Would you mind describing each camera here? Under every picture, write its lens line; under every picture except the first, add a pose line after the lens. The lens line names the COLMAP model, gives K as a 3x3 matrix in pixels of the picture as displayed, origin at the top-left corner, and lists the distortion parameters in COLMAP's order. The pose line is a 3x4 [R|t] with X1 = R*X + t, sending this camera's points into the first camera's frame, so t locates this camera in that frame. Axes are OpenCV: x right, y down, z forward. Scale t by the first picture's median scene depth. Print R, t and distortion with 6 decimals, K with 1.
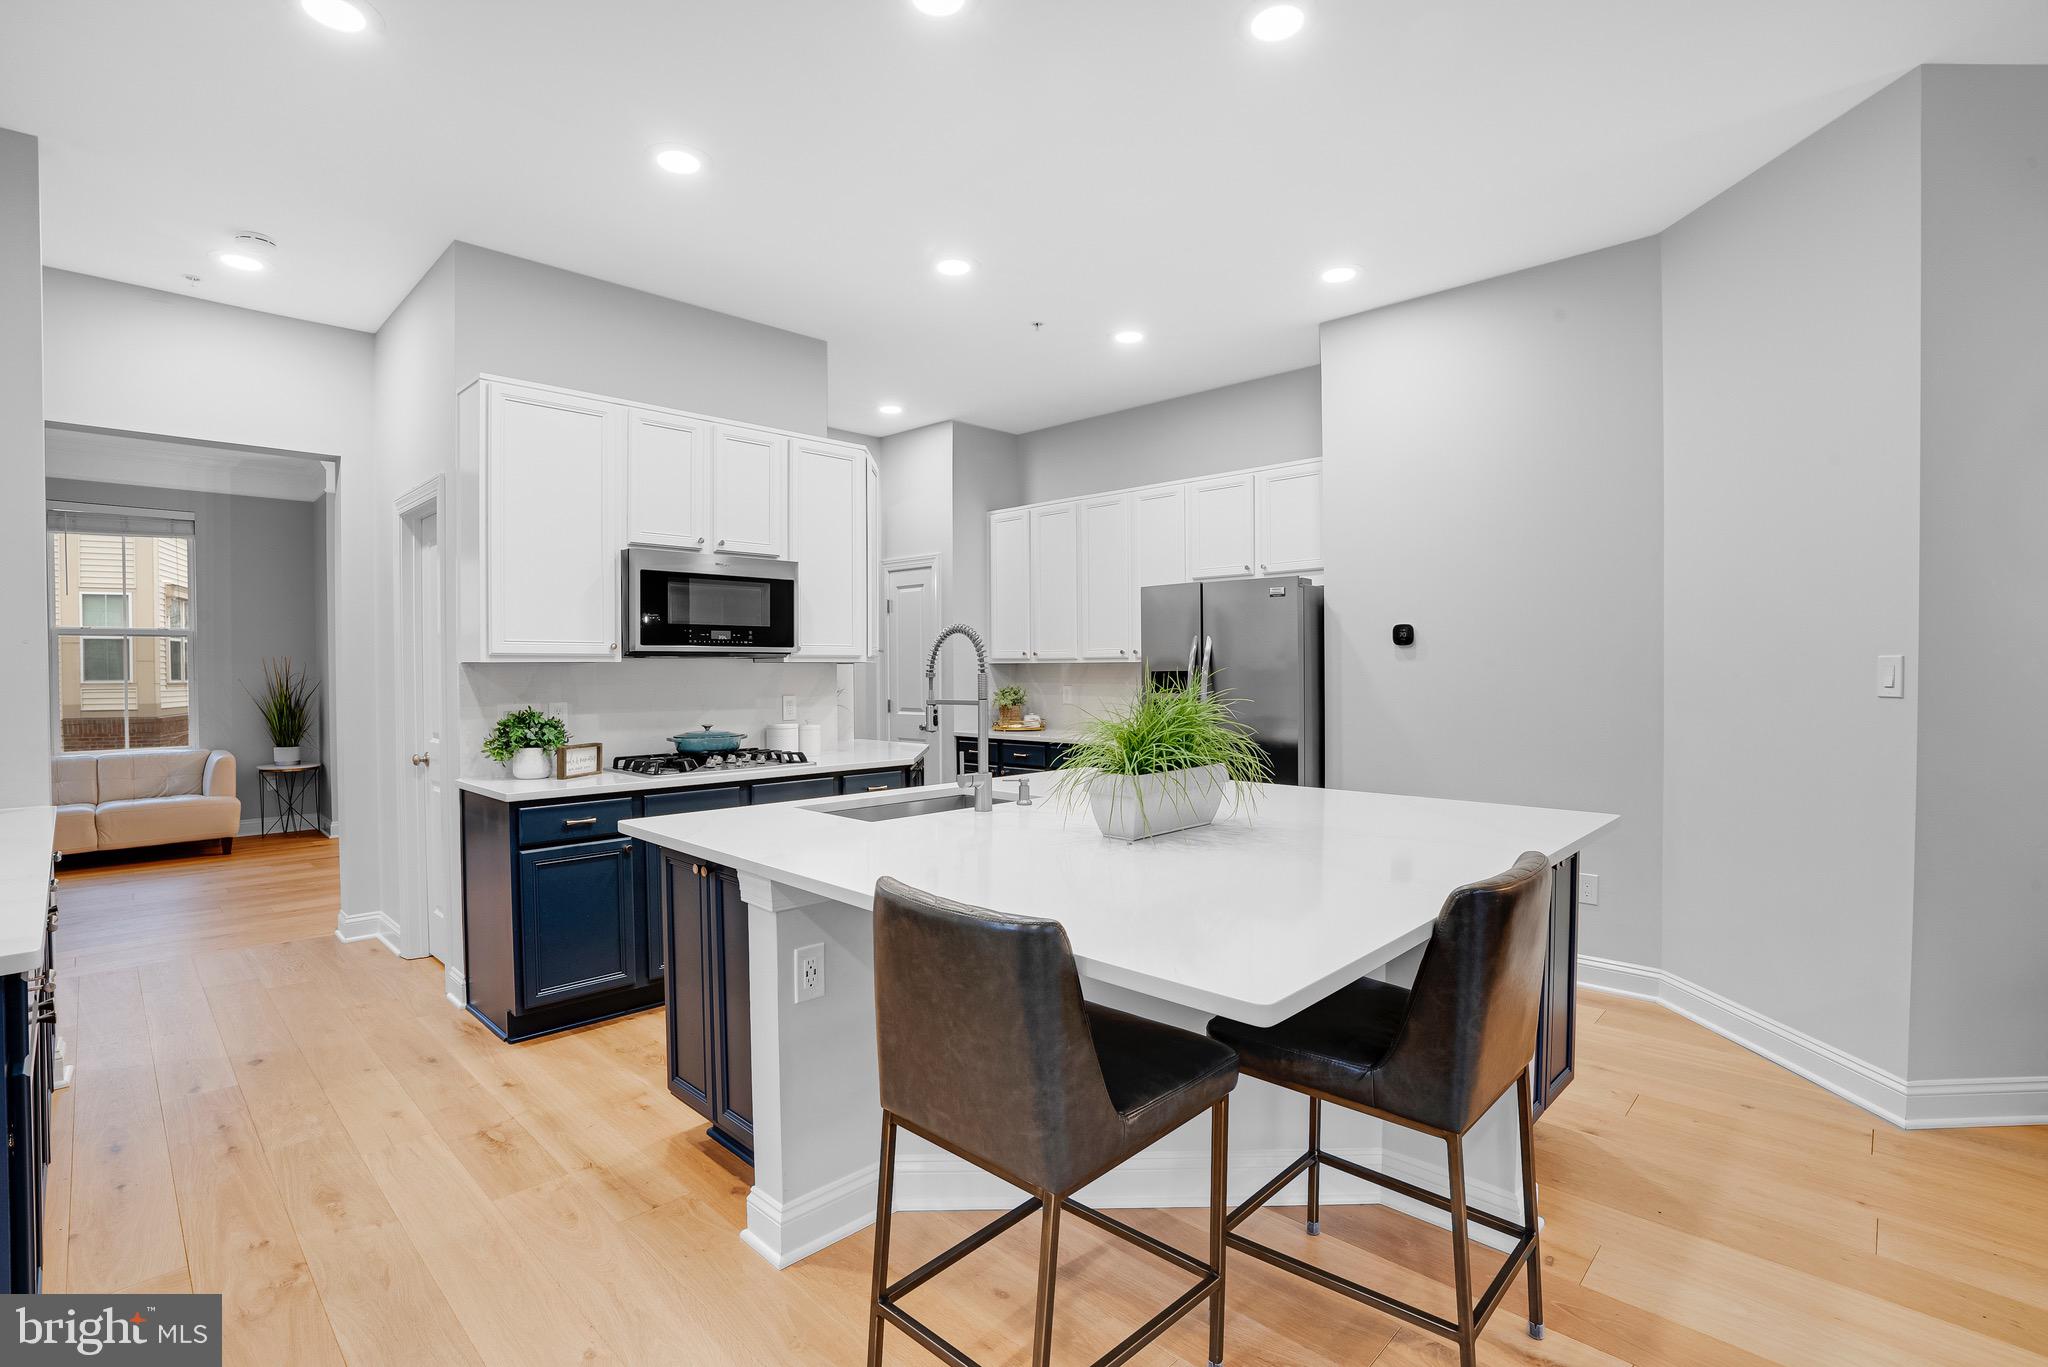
lens RADIAL K [[941.3, 0, 1027.0], [0, 941.3, 679.9], [0, 0, 1]] dist [-0.069228, 0.025392]
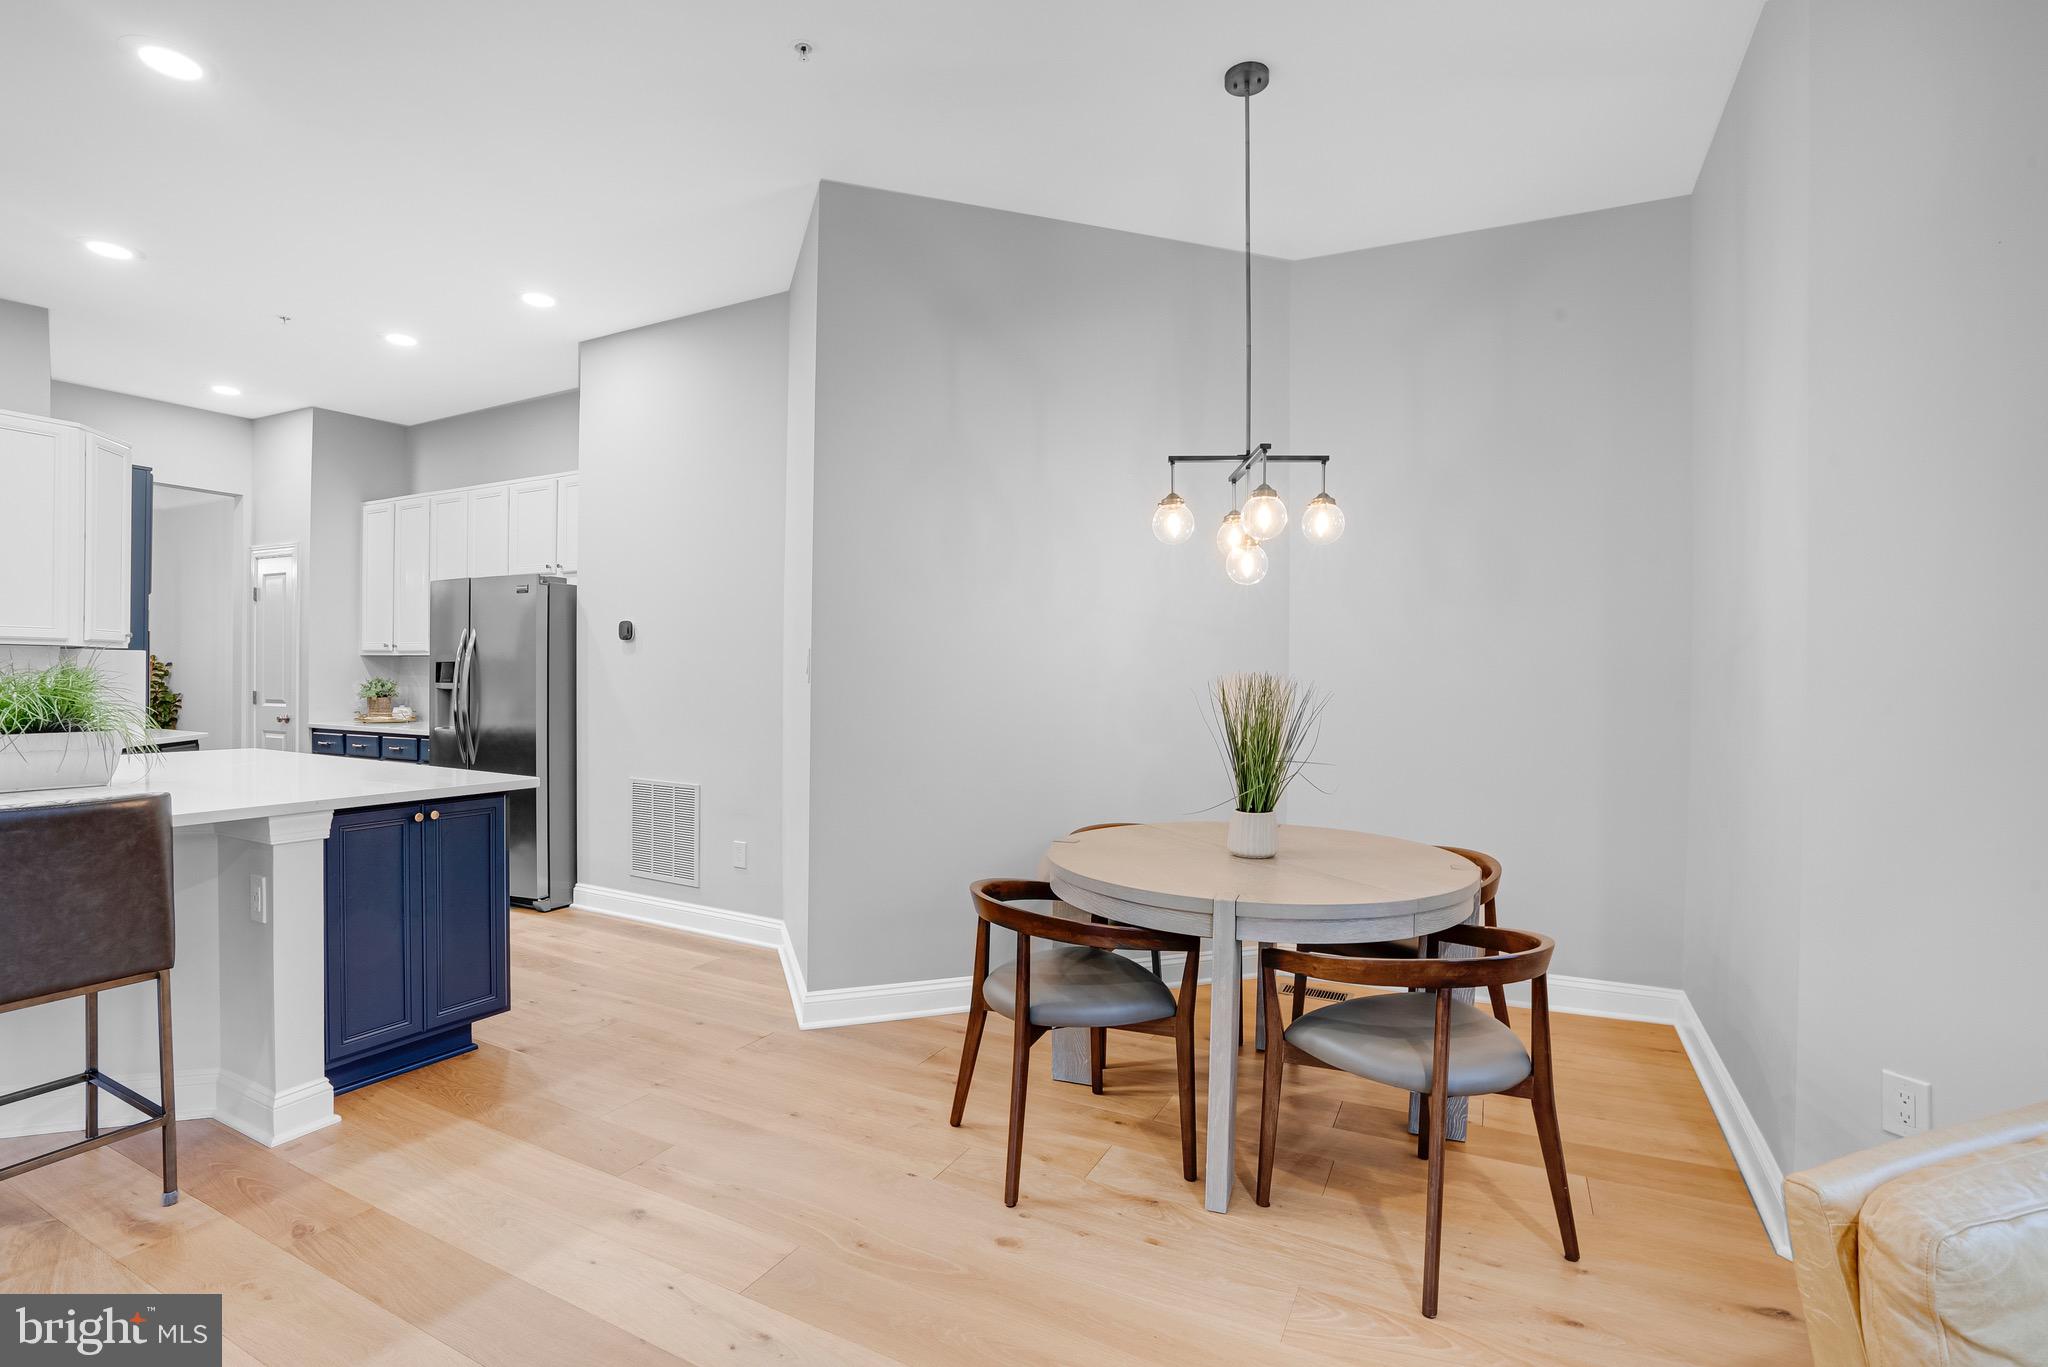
lens RADIAL K [[941.3, 0, 1027.0], [0, 941.3, 679.9], [0, 0, 1]] dist [-0.069228, 0.025392]
pose [[0.956110, 0.015713, 0.292585, 0.477807], [-0.012726, 0.999846, -0.012110, 0.015199], [-0.292731, 0.007855, 0.956163, -0.171055]]
